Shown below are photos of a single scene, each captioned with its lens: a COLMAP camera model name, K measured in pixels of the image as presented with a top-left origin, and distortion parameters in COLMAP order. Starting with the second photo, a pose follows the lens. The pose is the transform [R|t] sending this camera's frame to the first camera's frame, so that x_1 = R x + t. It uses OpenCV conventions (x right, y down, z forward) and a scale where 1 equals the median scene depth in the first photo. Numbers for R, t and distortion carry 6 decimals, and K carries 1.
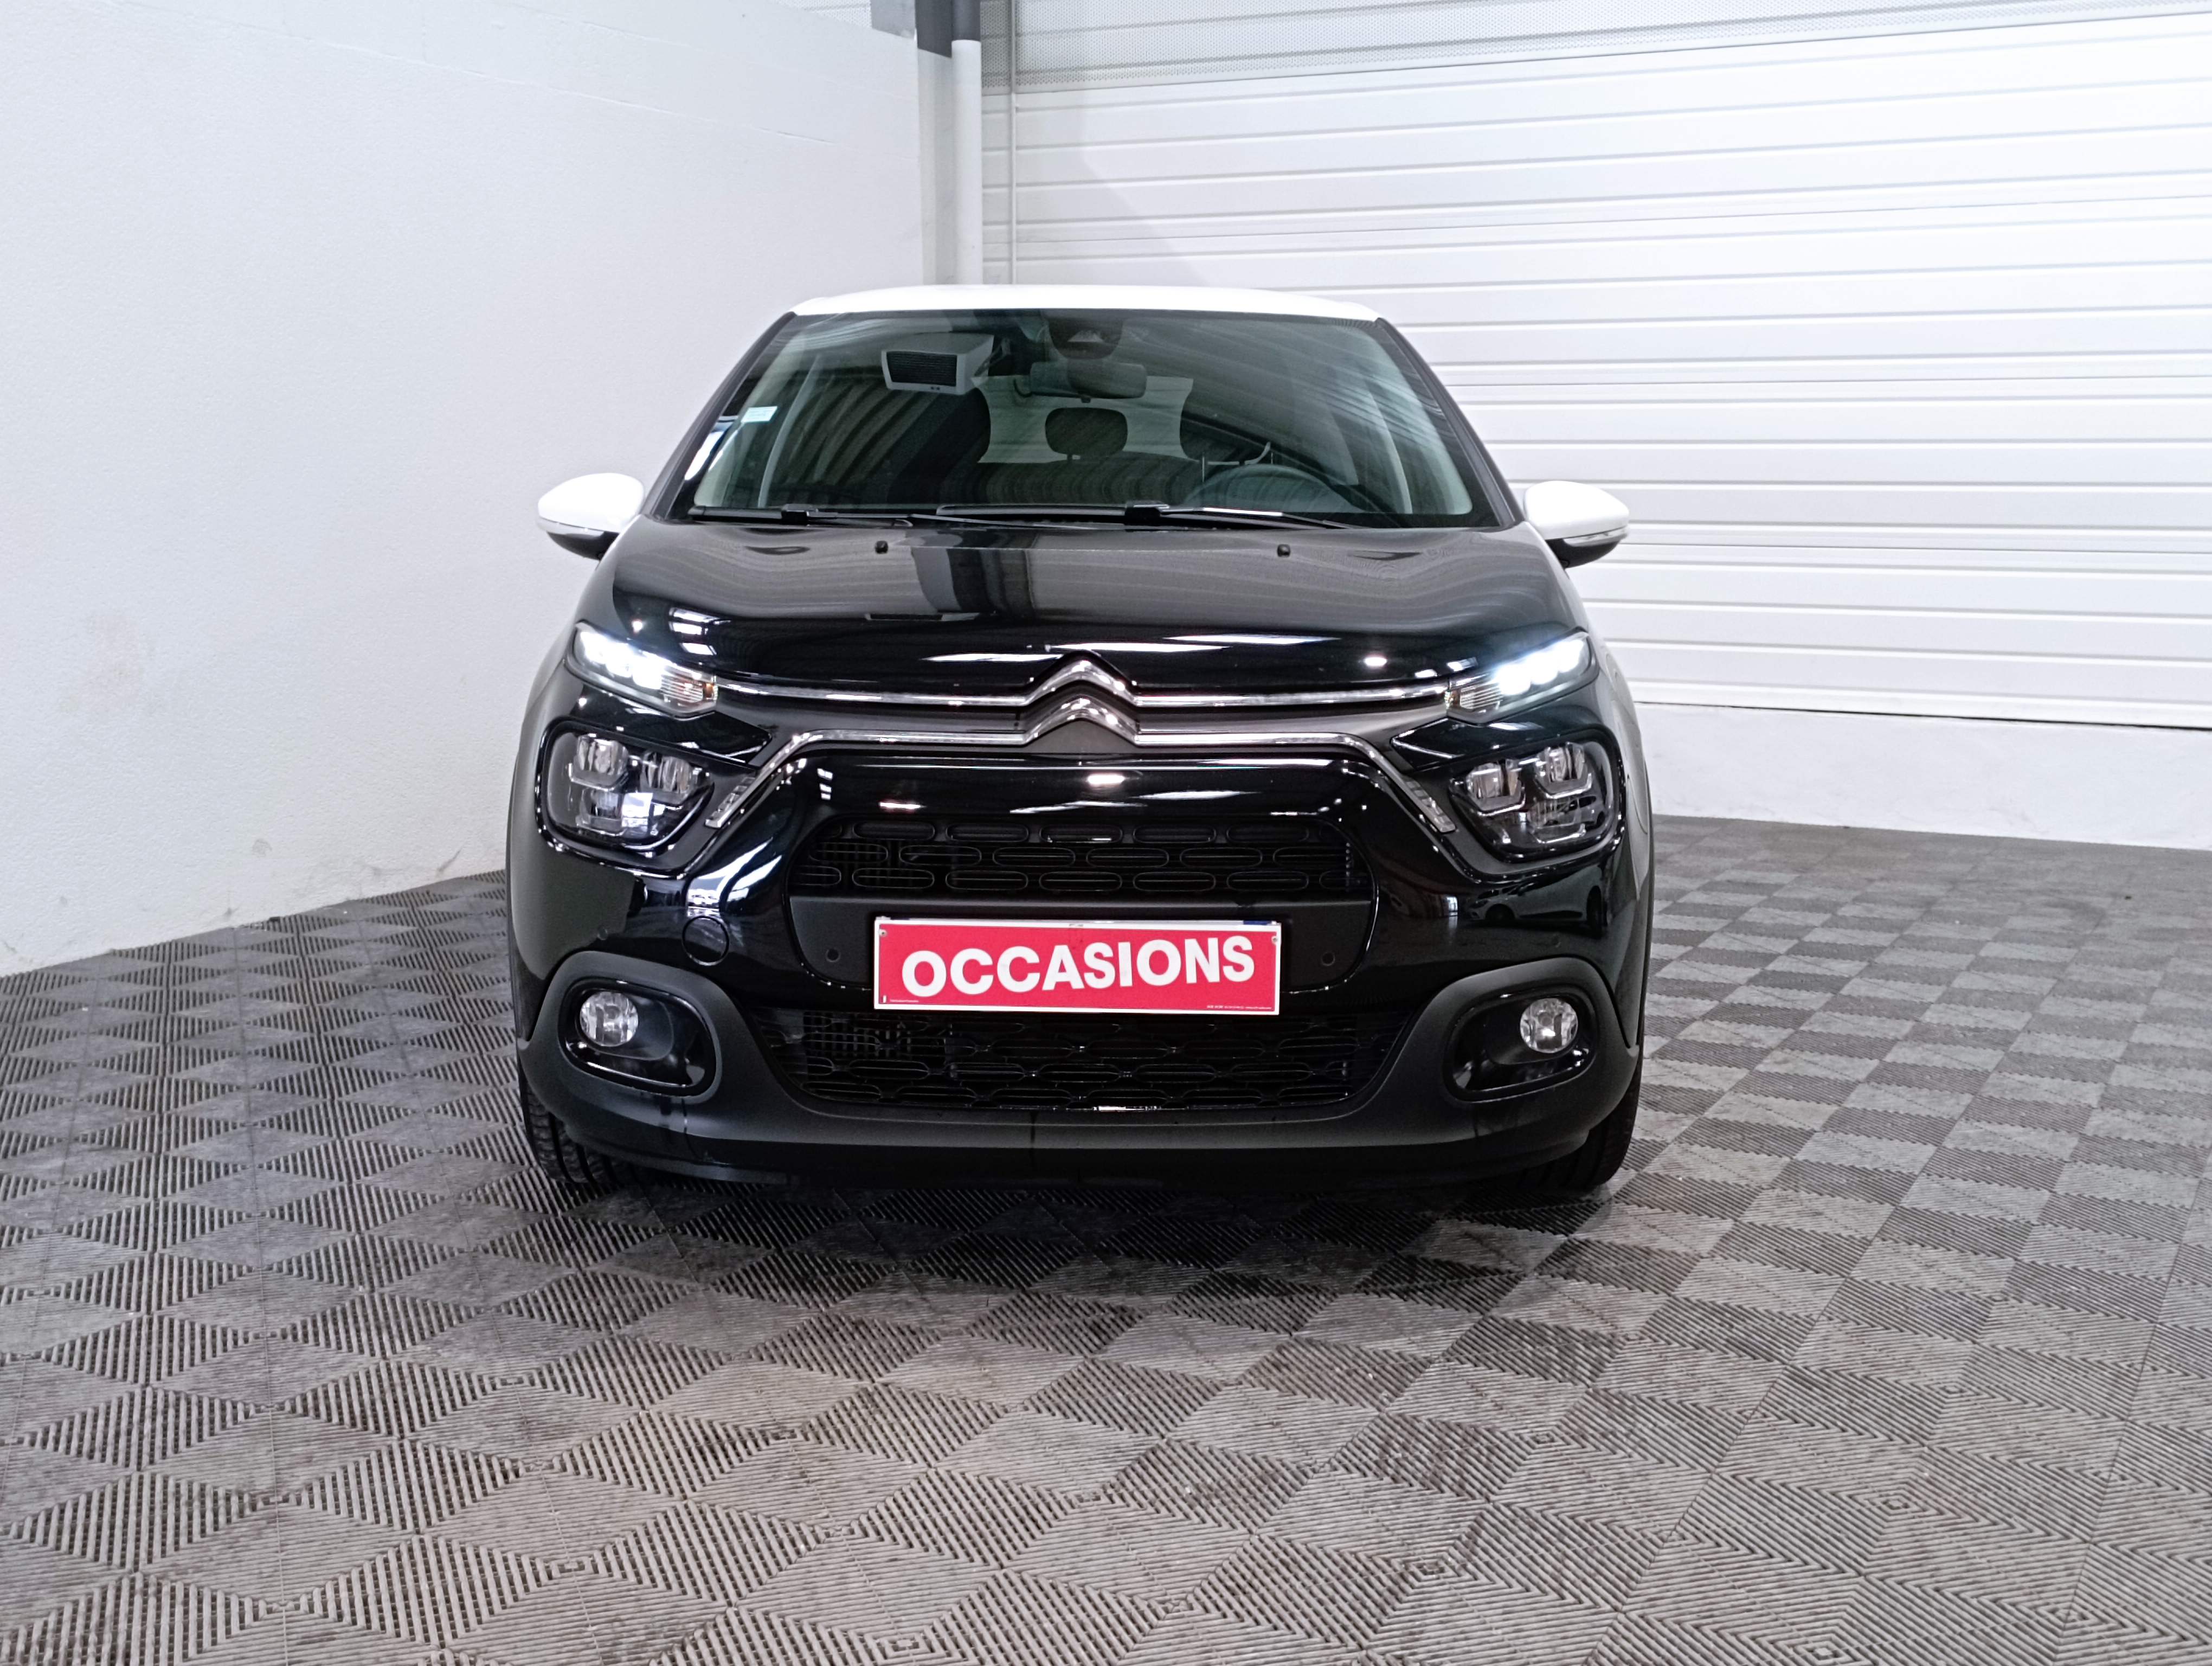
lens RADIAL K [[2647.1, 0, 1106.0], [0, 2647.1, 833.0], [0, 0, 1]] dist [0.132987, -0.242978]
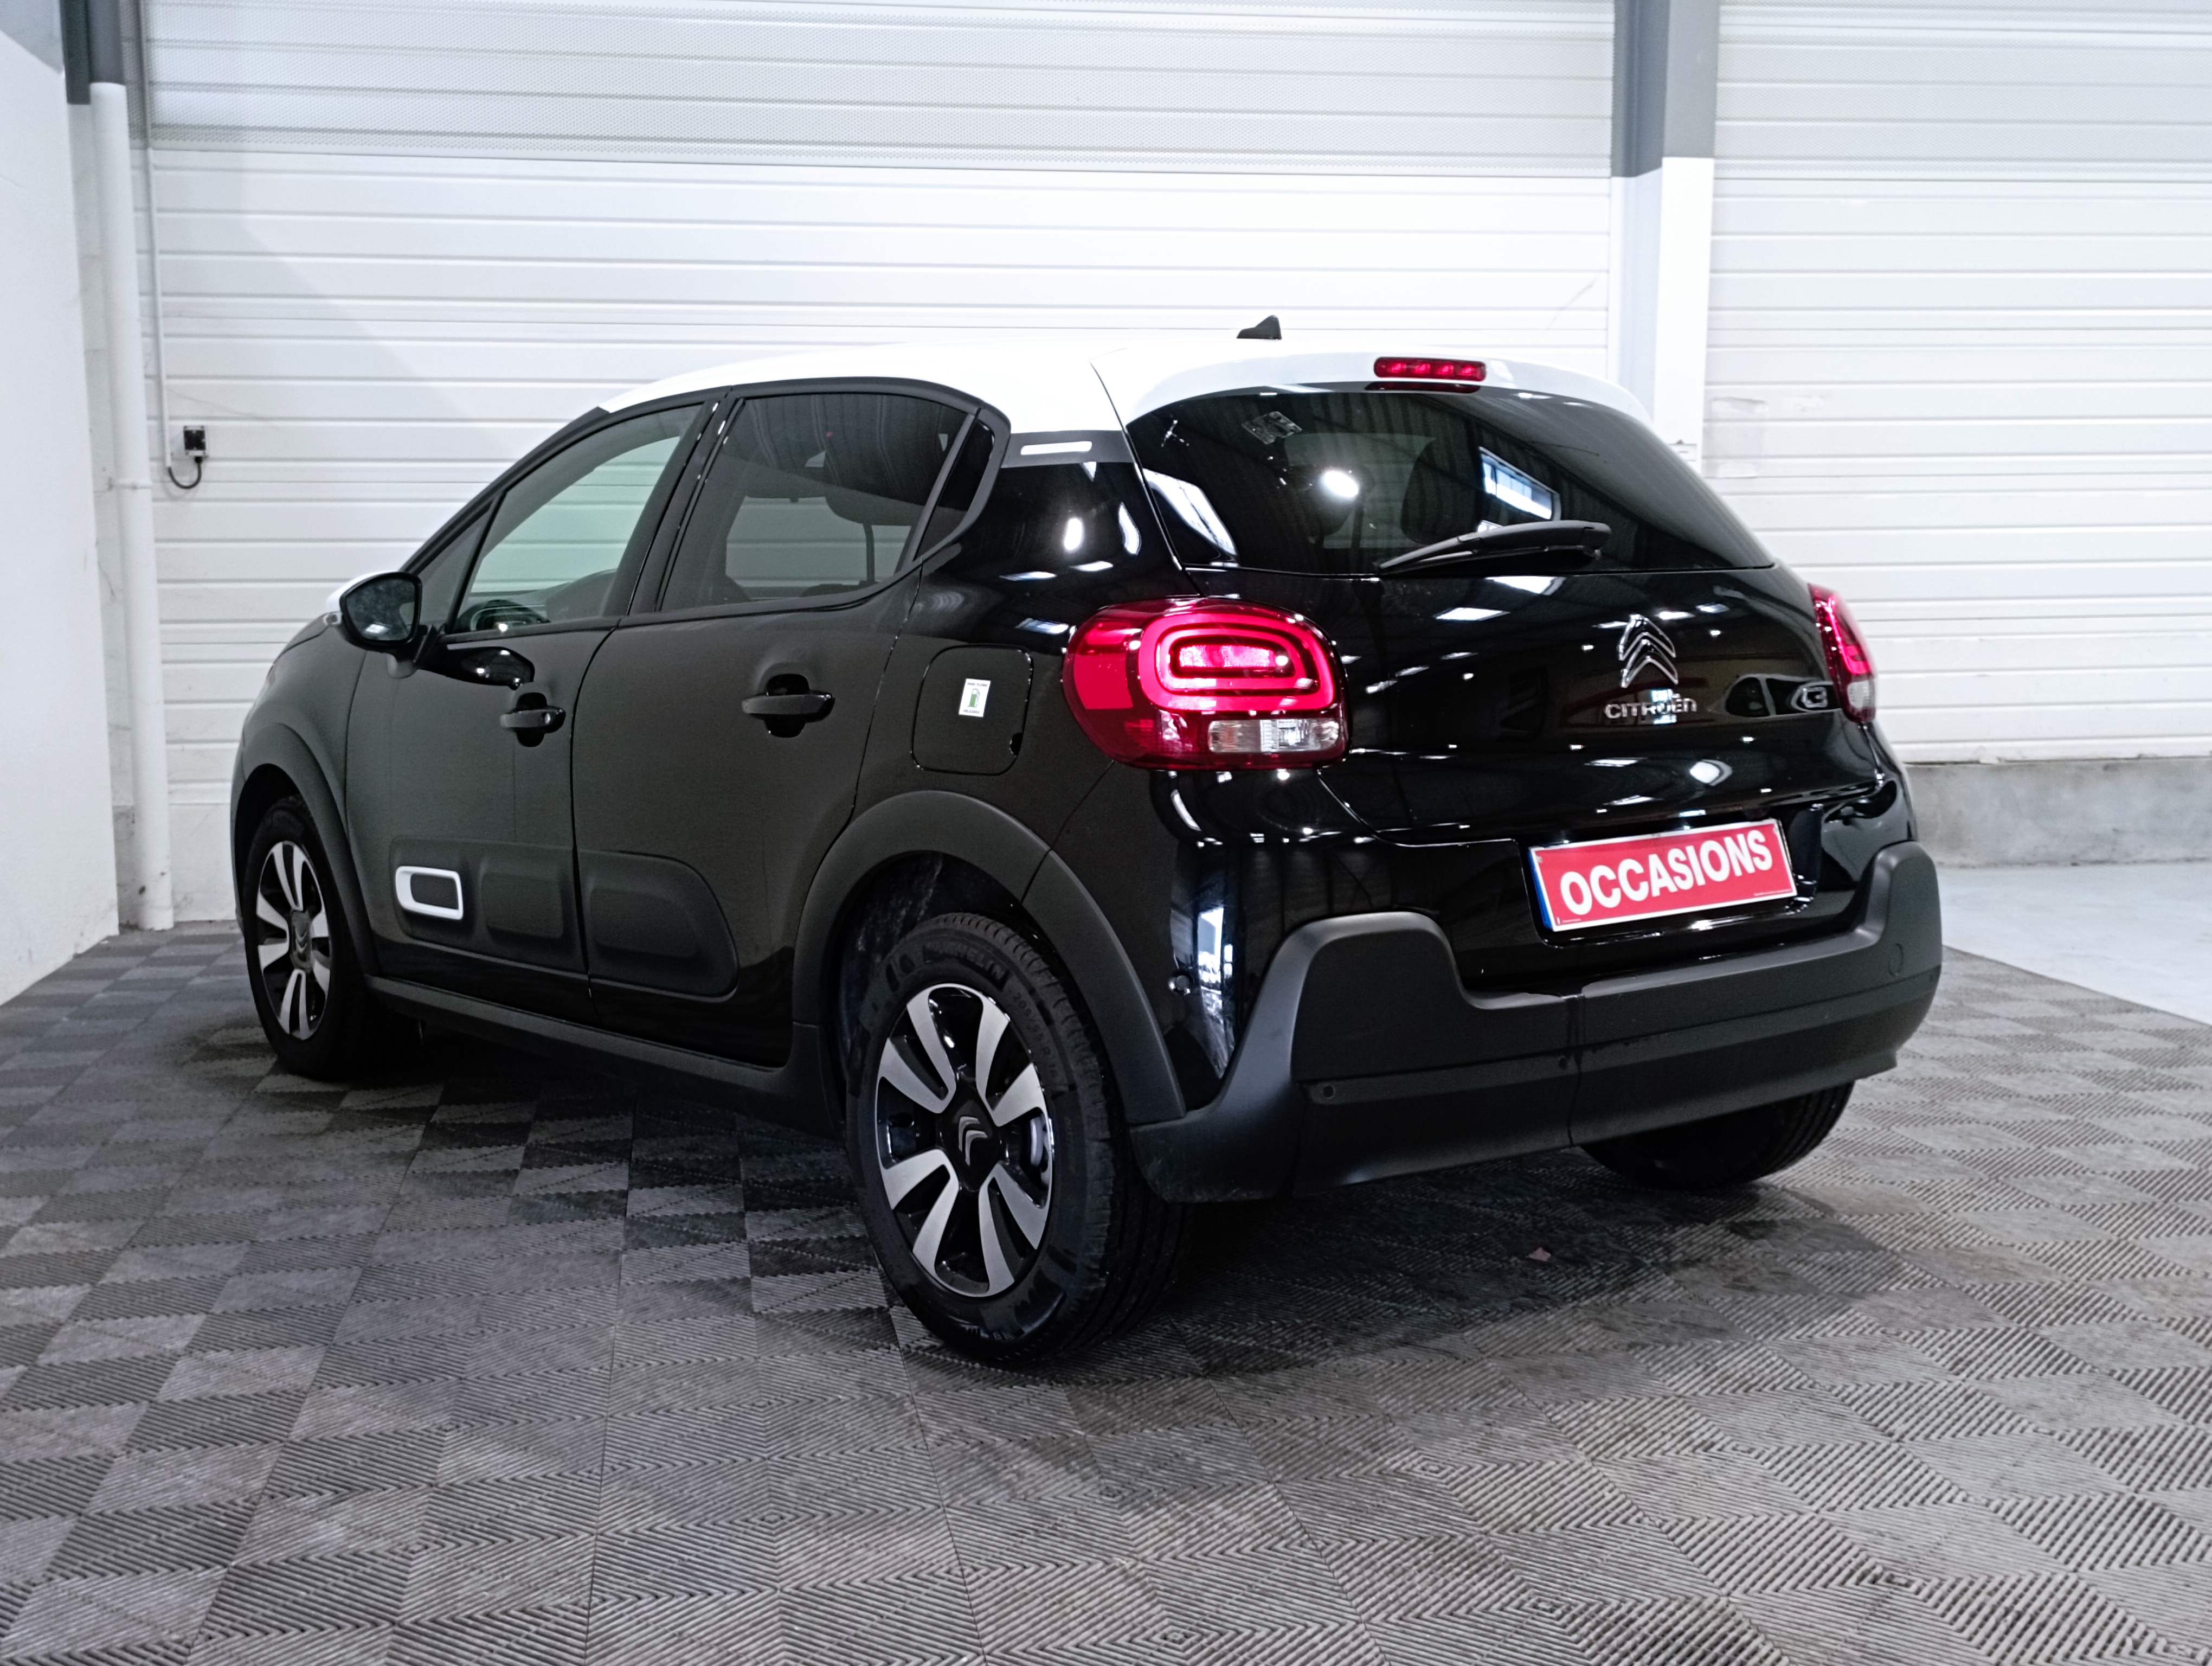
lens RADIAL K [[2500.3, 0, 1106.0], [0, 2500.3, 833.0], [0, 0, 1]] dist [0.127077, -0.173204]
pose [[0.809331, -0.078018, 0.582148, -0.510777], [0.098178, 0.995164, -0.003122, -0.033942], [-0.579089, 0.059681, 0.813077, 0.265126]]
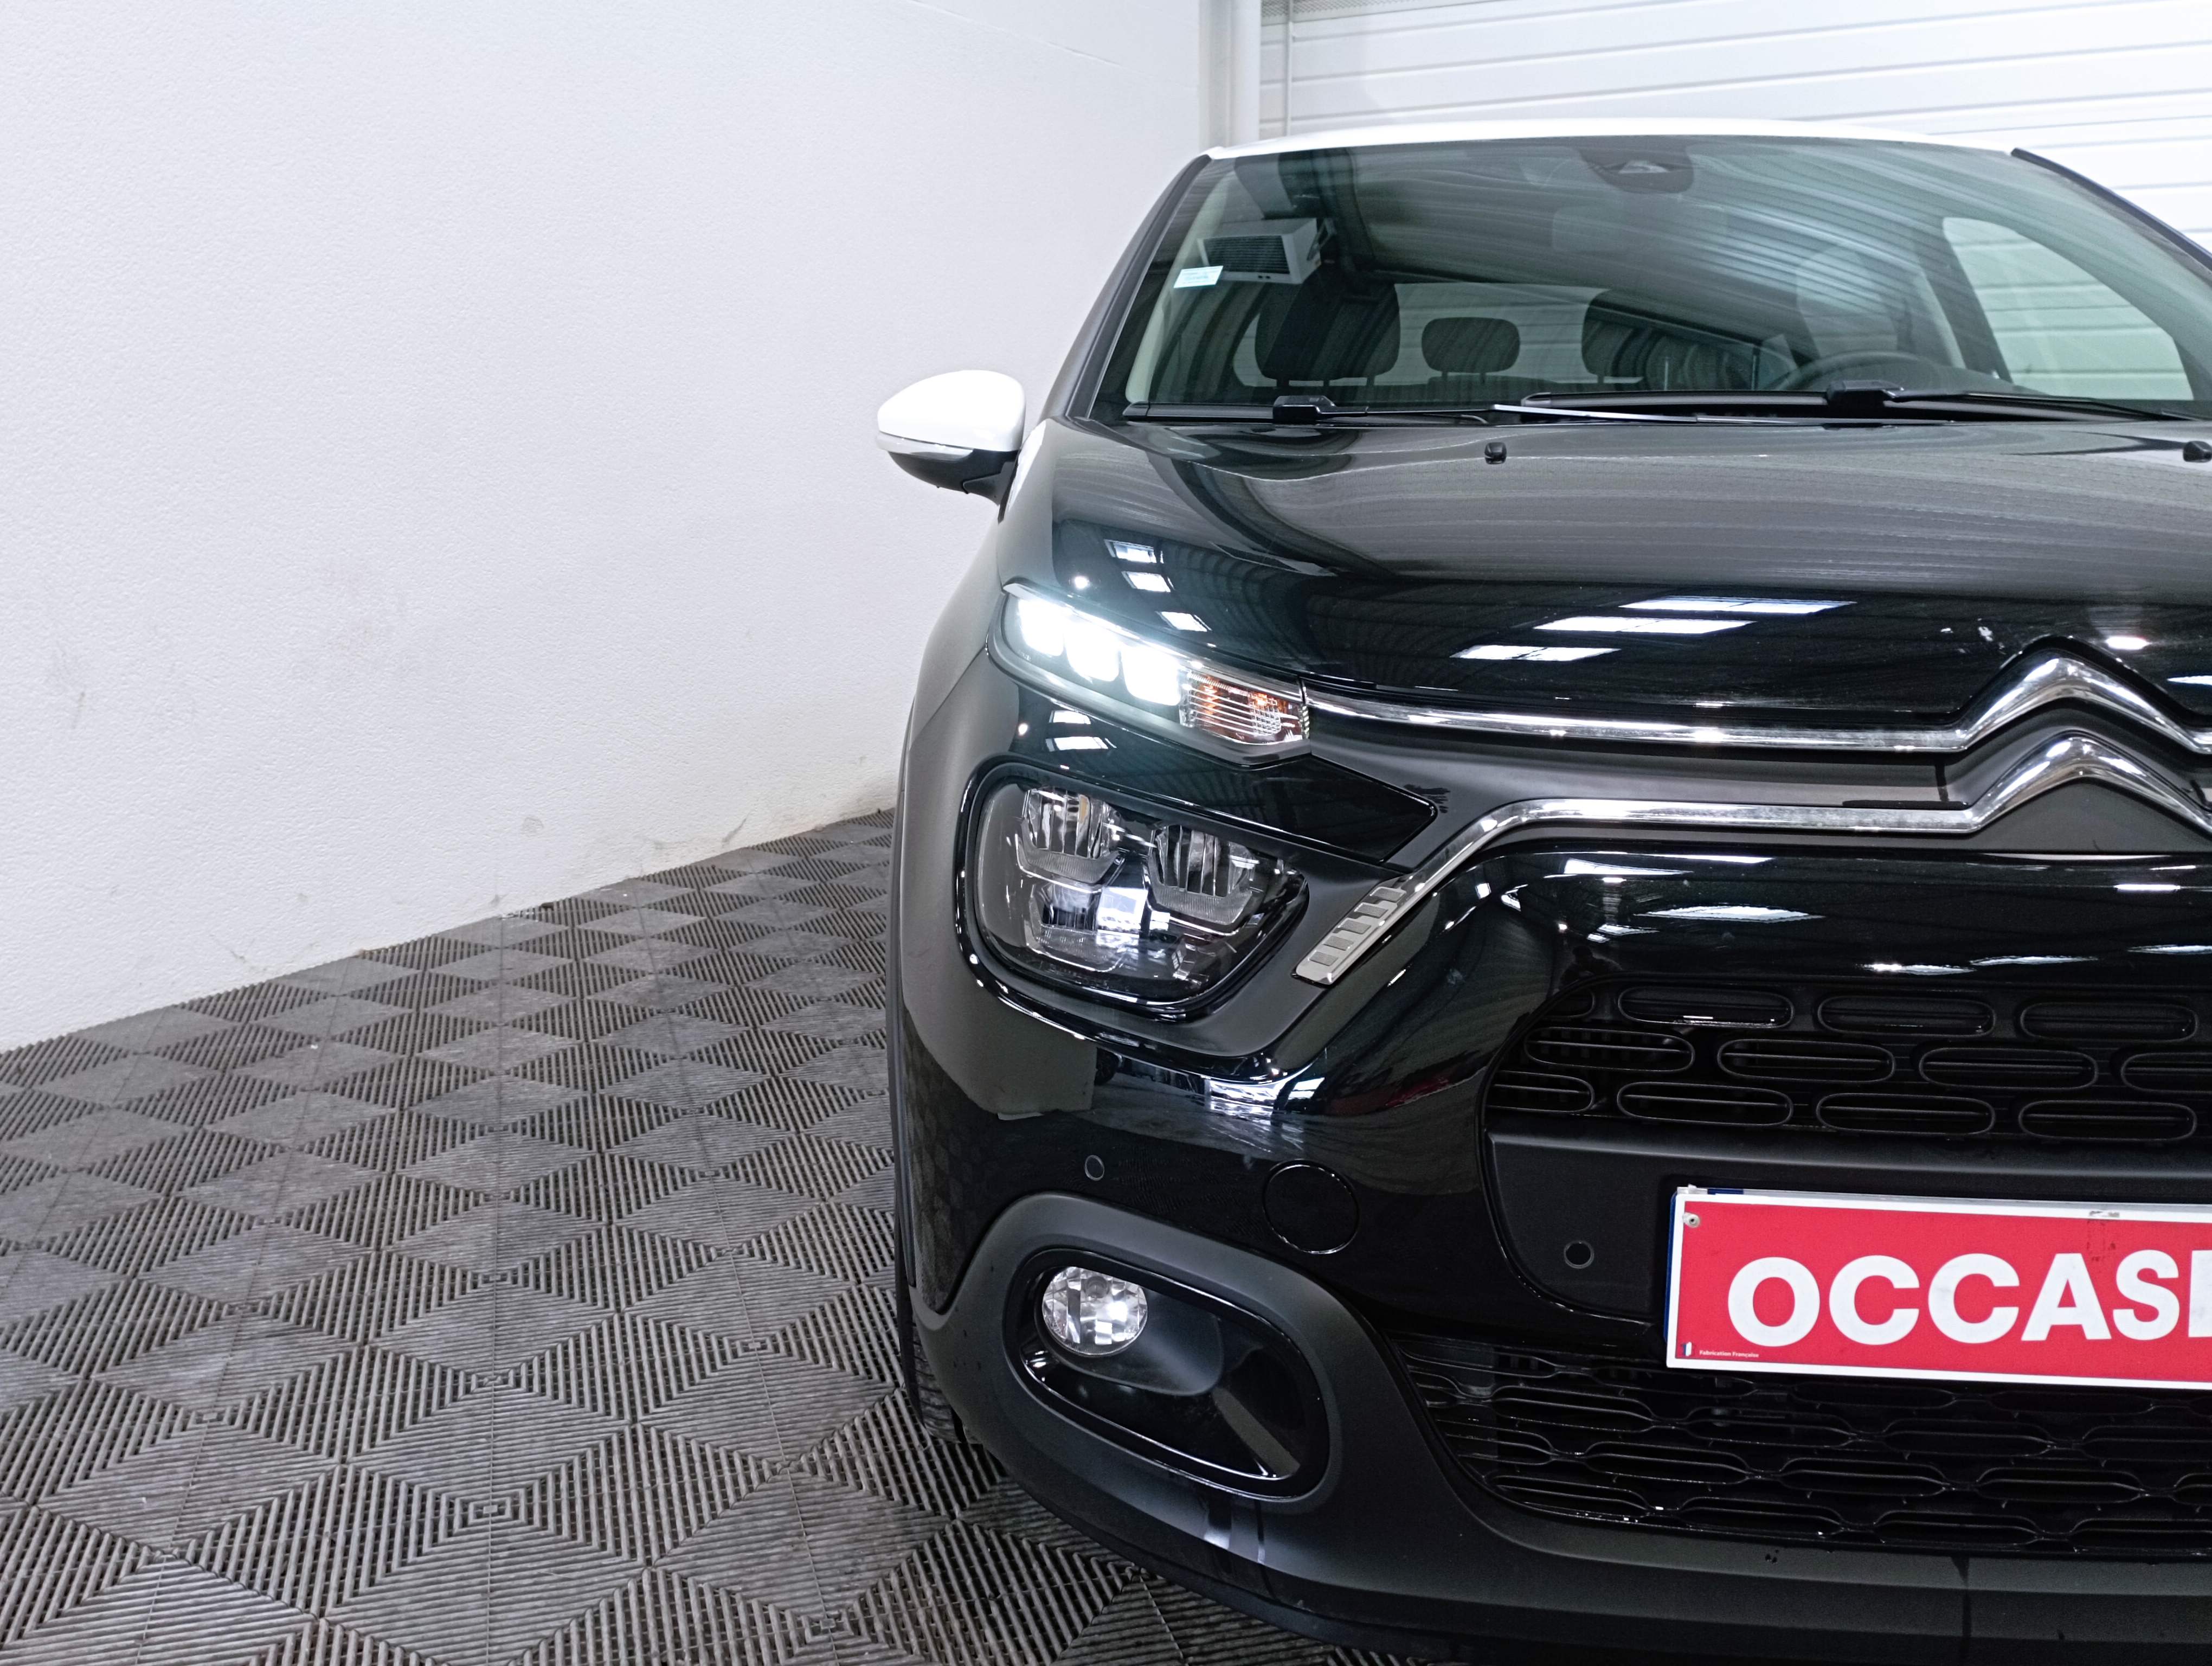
lens RADIAL K [[2029.3, 0, 1106.0], [0, 2029.3, 833.0], [0, 0, 1]] dist [0.106770, -0.128791]
pose [[0.998929, 0.005901, -0.045897, -0.117026], [-0.003513, 0.998645, 0.051929, -0.035434], [0.046142, -0.051712, 0.997596, 0.412721]]
